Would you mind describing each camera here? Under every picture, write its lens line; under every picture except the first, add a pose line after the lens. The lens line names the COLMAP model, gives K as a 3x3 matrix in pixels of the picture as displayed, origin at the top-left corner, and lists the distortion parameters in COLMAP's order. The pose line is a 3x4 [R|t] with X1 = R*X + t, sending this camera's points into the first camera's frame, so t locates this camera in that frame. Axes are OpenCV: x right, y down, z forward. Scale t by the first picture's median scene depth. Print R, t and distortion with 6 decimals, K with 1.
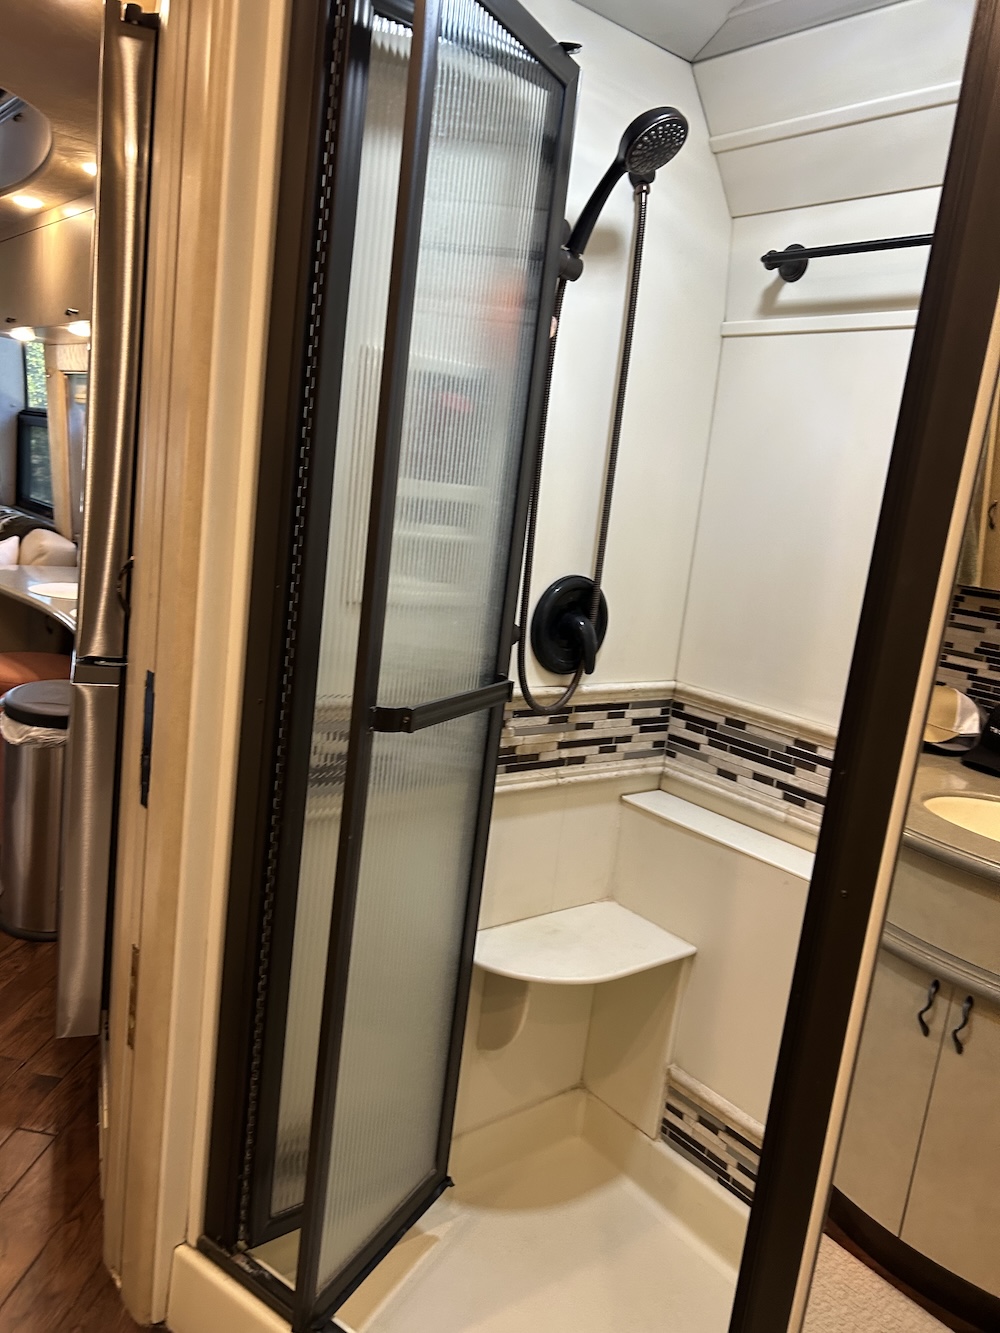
lens RADIAL K [[1014.7, 0, 516.5], [0, 1014.7, 666.7], [0, 0, 1]] dist [-0.003883, -0.003865]
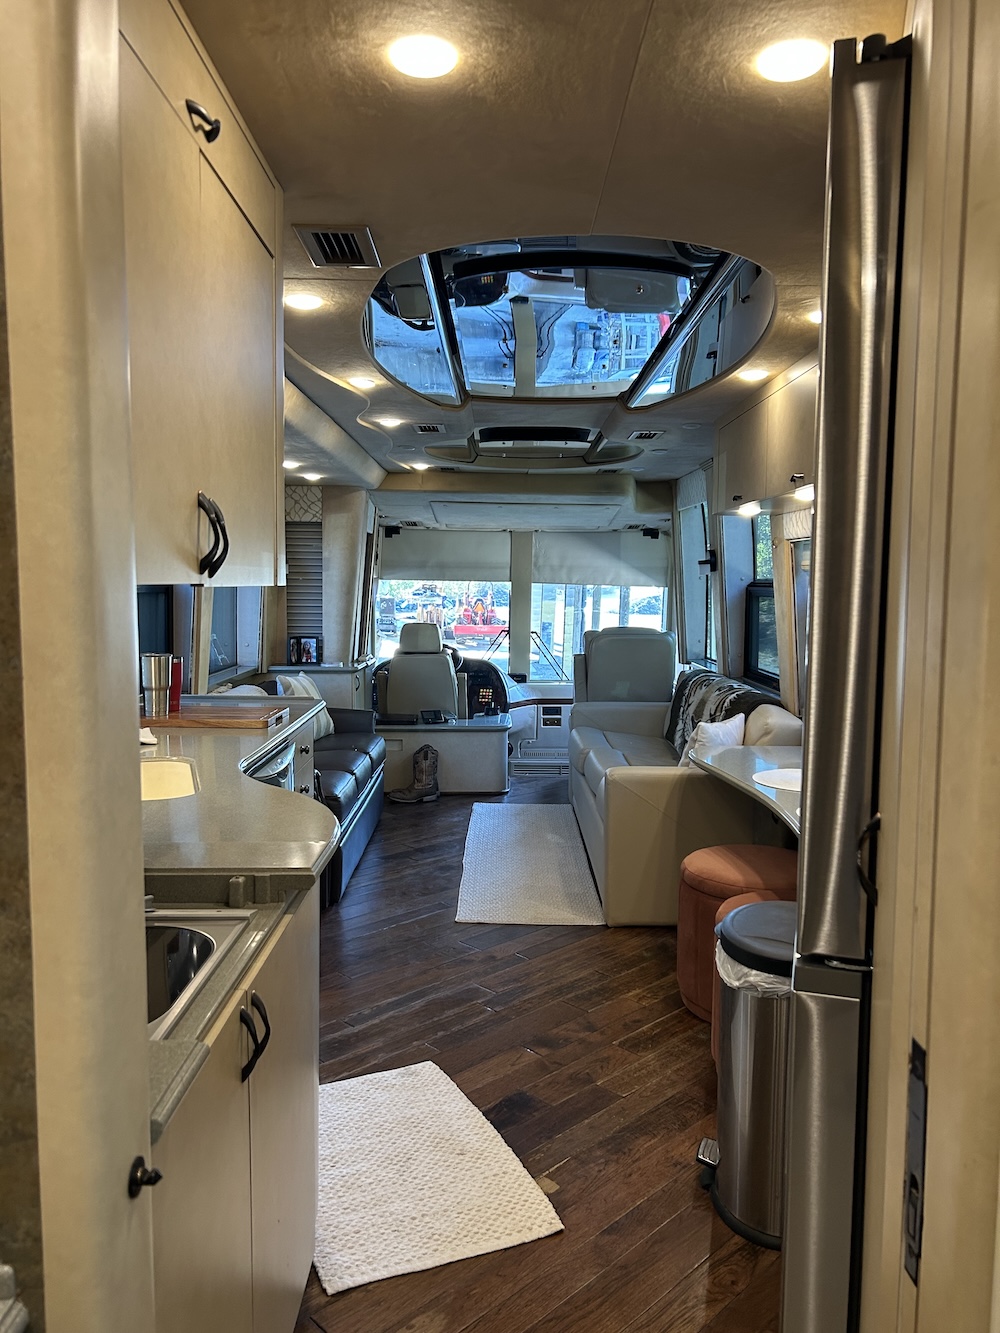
lens RADIAL K [[1000.3, 0, 503.1], [0, 1000.3, 668.0], [0, 0, 1]] dist [0.092521, -0.104556]
pose [[0.765183, -0.055845, -0.641387, -0.086087], [-0.035230, 0.991106, -0.128324, -0.069145], [0.642848, 0.120788, 0.756410, 0.207989]]
